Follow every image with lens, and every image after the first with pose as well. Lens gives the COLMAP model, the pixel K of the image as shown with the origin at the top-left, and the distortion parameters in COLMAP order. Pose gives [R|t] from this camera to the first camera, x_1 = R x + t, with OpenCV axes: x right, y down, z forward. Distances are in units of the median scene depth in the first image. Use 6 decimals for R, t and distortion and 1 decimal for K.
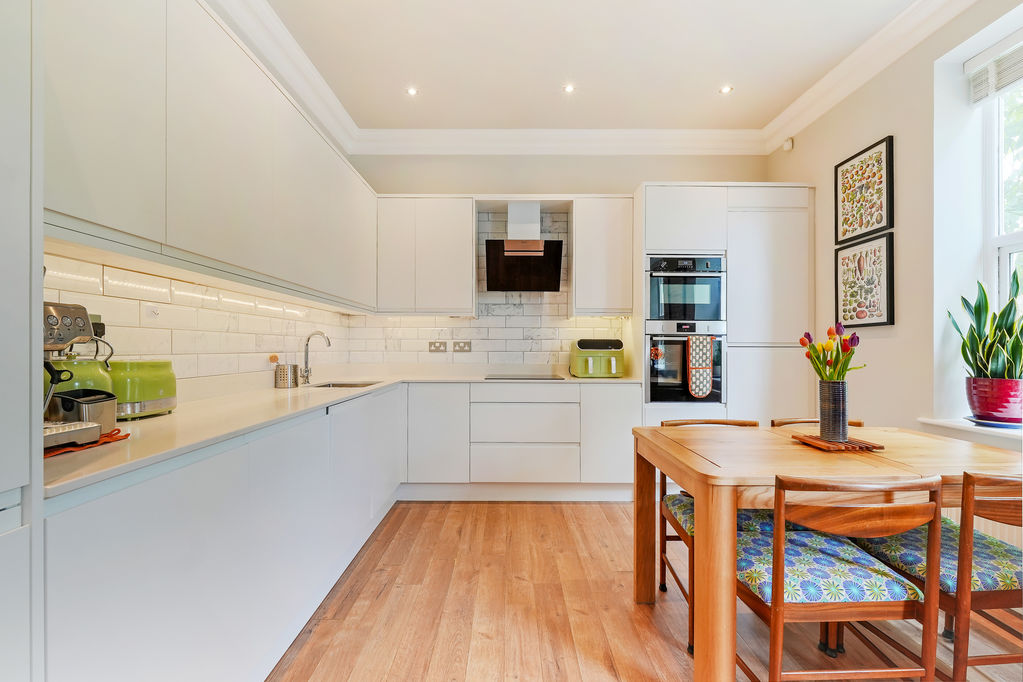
lens RADIAL K [[447.4, 0, 515.0], [0, 447.4, 348.9], [0, 0, 1]] dist [0.003732, 0.000677]
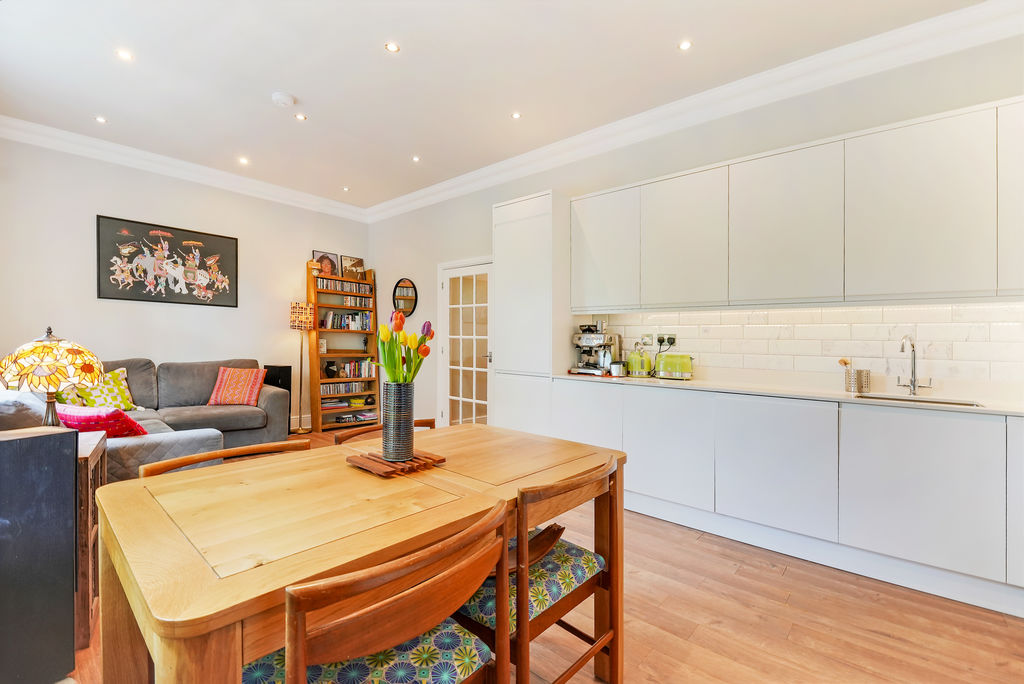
lens RADIAL K [[449.6, 0, 514.4], [0, 449.6, 346.9], [0, 0, 1]] dist [-0.001094, -0.000087]
pose [[-0.680799, -0.011019, -0.732387, 0.617200], [-0.013957, 0.999900, -0.002070, -0.000935], [0.732337, 0.008813, -0.680885, 0.888462]]
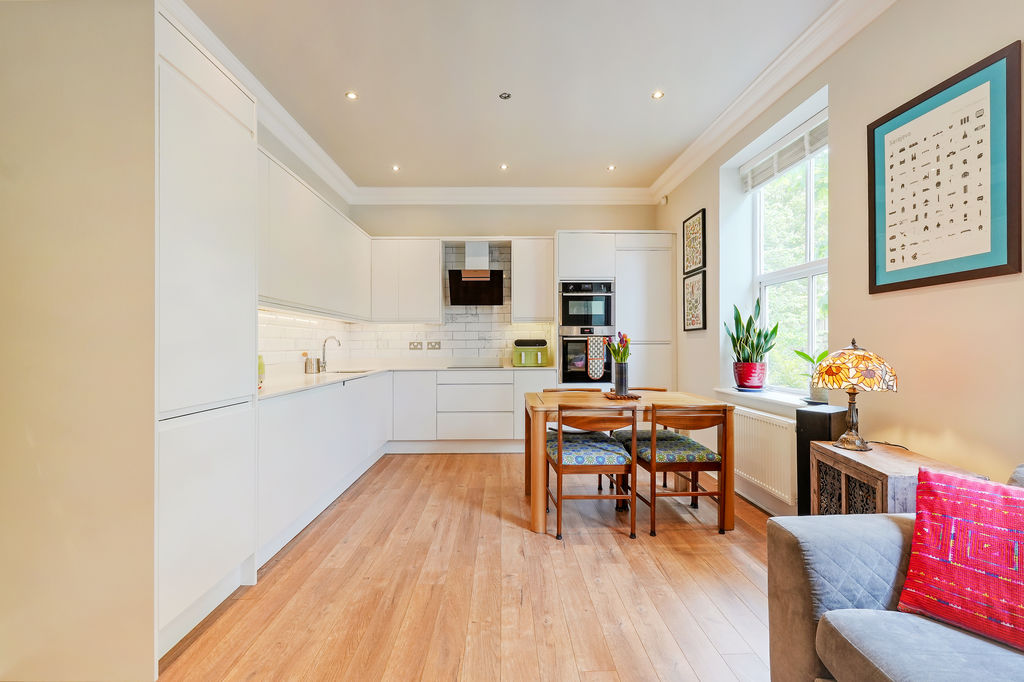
lens RADIAL K [[447.8, 0, 520.9], [0, 447.8, 337.8], [0, 0, 1]] dist [0.003732, 0.000677]
pose [[0.999493, -0.007246, 0.031002, 0.128979], [0.007809, 0.999806, -0.018069, -0.001321], [-0.030865, 0.018302, 0.999356, -0.456878]]
